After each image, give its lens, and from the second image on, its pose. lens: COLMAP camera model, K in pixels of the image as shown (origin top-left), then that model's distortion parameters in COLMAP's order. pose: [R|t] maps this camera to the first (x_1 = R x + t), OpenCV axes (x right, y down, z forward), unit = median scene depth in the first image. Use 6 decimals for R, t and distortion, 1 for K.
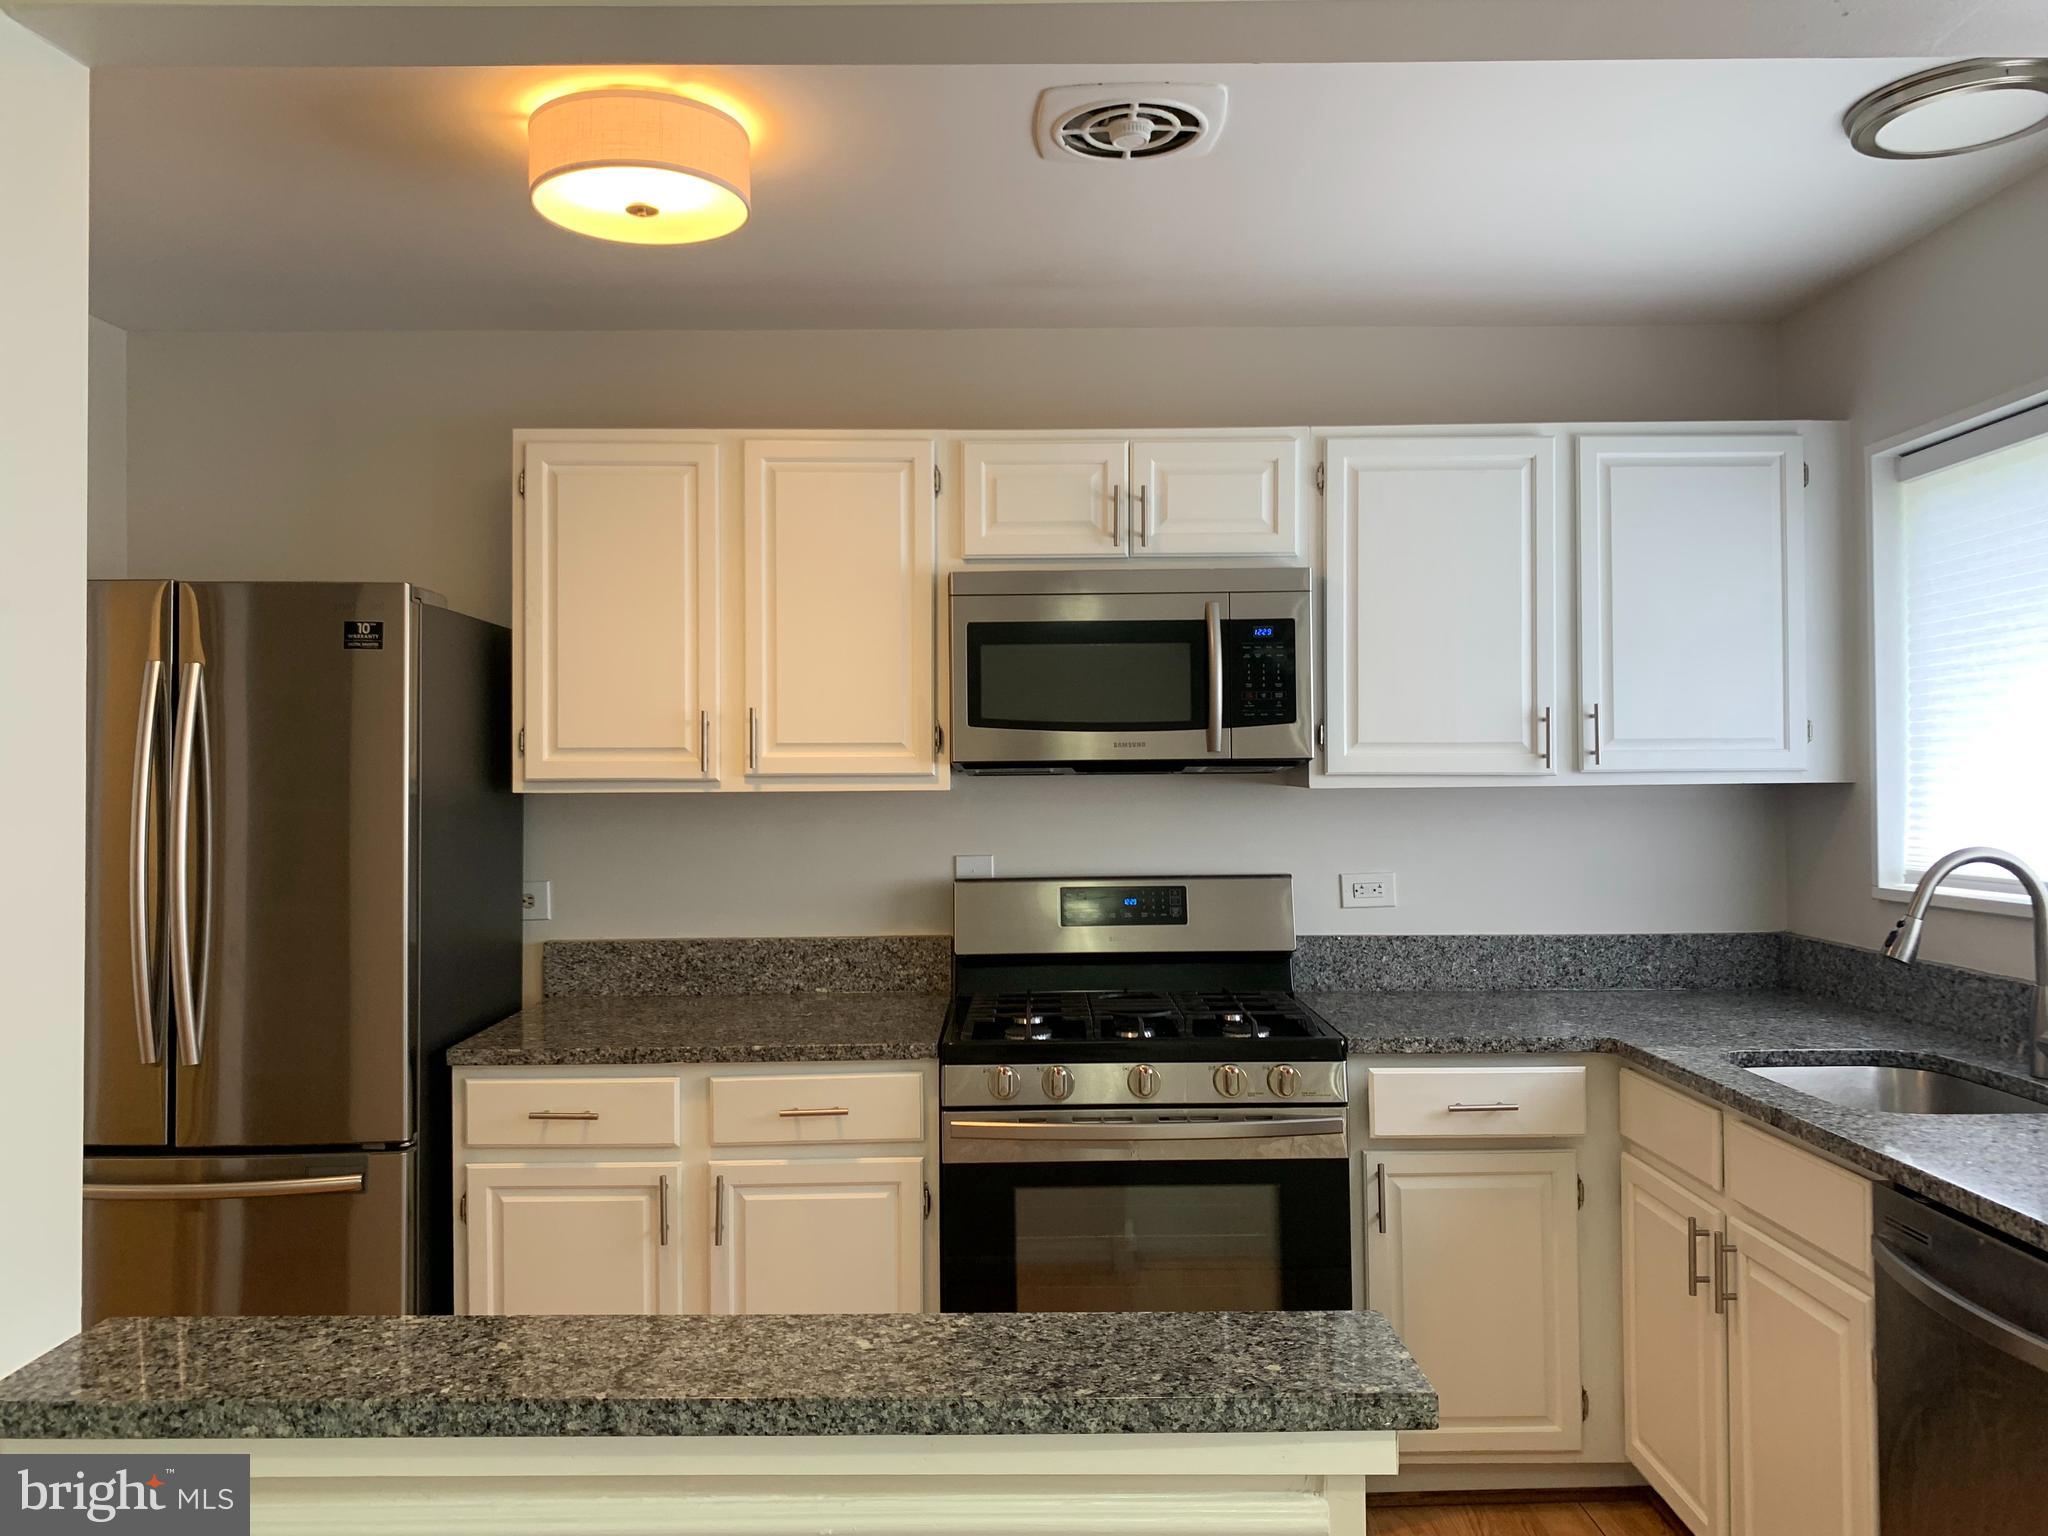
lens RADIAL K [[1575.9, 0, 1042.6], [0, 1575.9, 749.4], [0, 0, 1]] dist [0.030243, -0.023273]
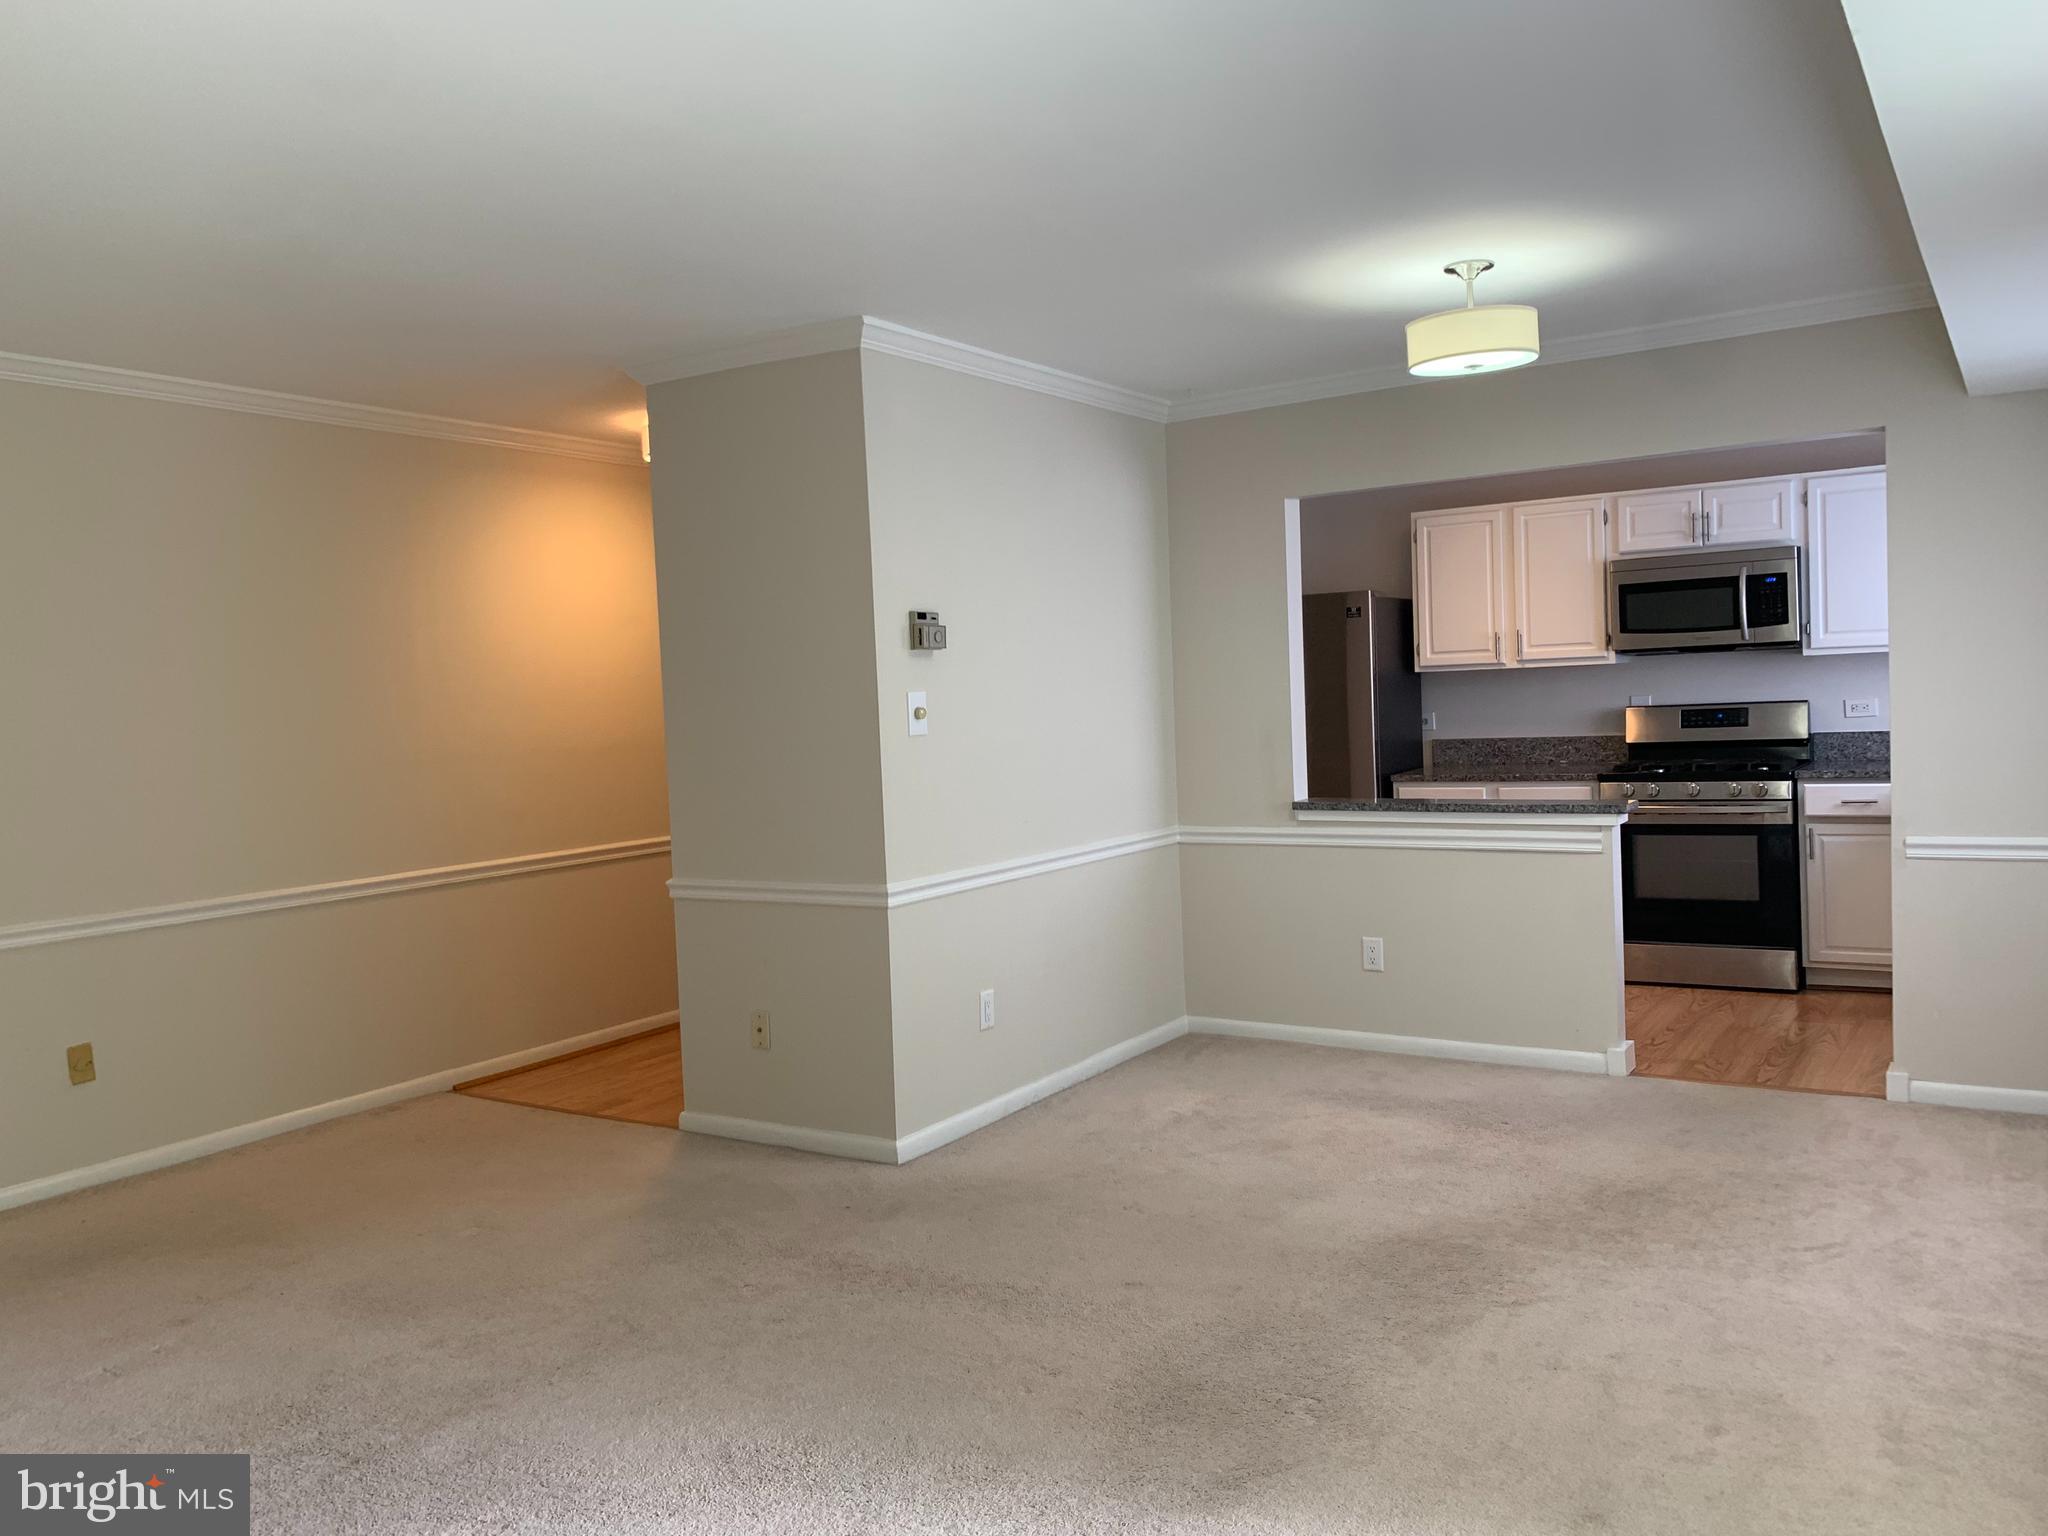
lens RADIAL K [[1575.9, 0, 1011.5], [0, 1575.9, 750.4], [0, 0, 1]] dist [0.030243, -0.023273]
pose [[0.827632, -0.008253, -0.561210, 0.468507], [0.047866, 0.997287, 0.055925, -0.015670], [0.559226, -0.073148, 0.825782, -1.237883]]
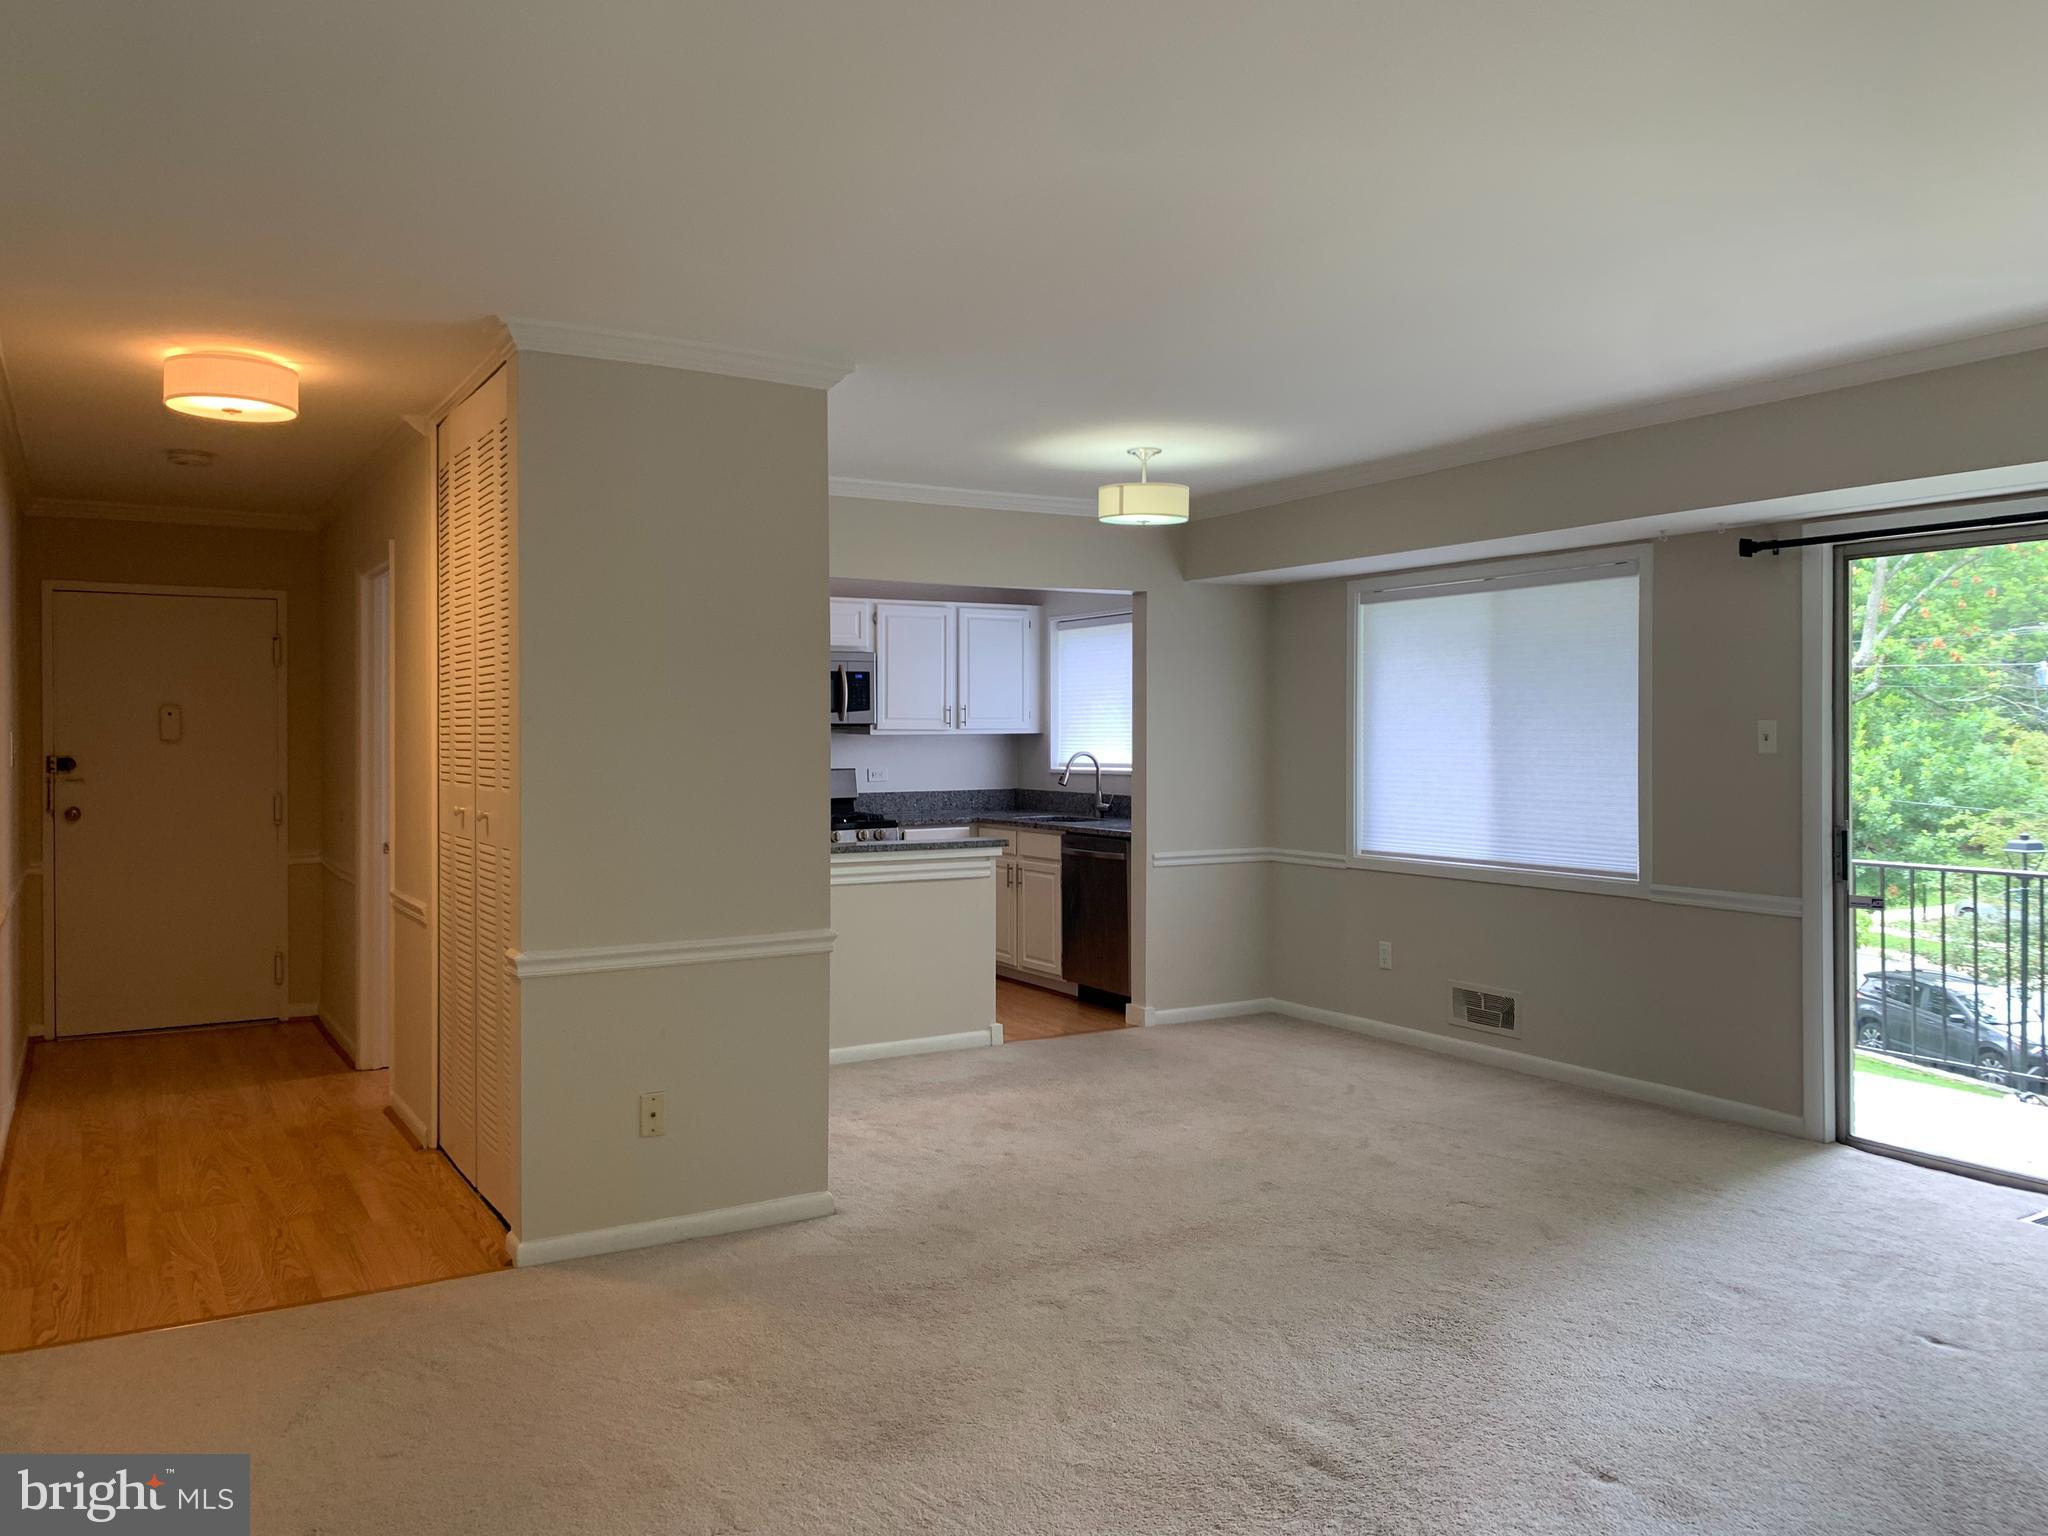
lens RADIAL K [[1575.9, 0, 1019.6], [0, 1575.9, 758.1], [0, 0, 1]] dist [0.030243, -0.023273]
pose [[0.861288, -0.001969, 0.508113, -0.970628], [-0.014804, 0.999471, 0.028967, -0.016880], [-0.507901, -0.032471, 0.860803, -1.429739]]
